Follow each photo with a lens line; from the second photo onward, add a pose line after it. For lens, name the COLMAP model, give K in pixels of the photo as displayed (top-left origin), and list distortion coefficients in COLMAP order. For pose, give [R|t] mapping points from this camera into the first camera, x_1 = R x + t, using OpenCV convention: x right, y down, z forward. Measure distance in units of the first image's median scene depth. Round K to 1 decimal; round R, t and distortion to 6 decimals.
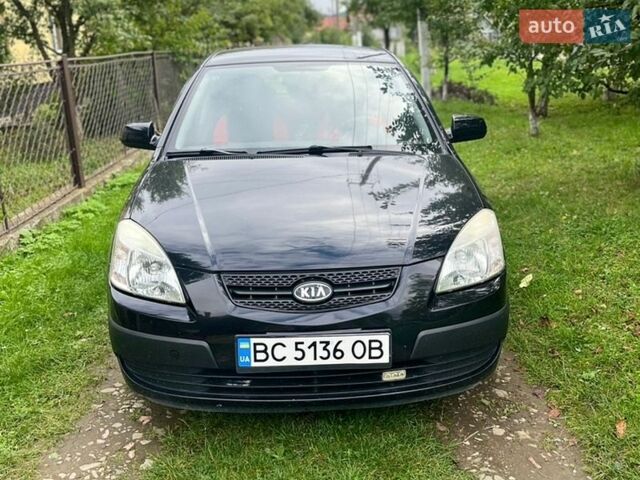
lens RADIAL K [[653.1, 0, 333.6], [0, 653.1, 234.9], [0, 0, 1]] dist [0.023656, 0.000000]
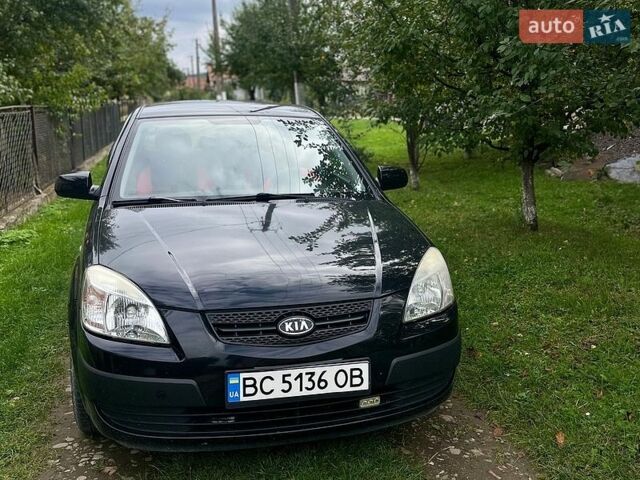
lens RADIAL K [[653.1, 0, 323.6], [0, 653.1, 239.1], [0, 0, 1]] dist [0.023656, 0.000000]
pose [[0.981136, -0.019987, 0.192281, -0.188257], [0.035548, 0.996333, -0.077824, 0.030778], [-0.190020, 0.083192, 0.978249, -0.055247]]
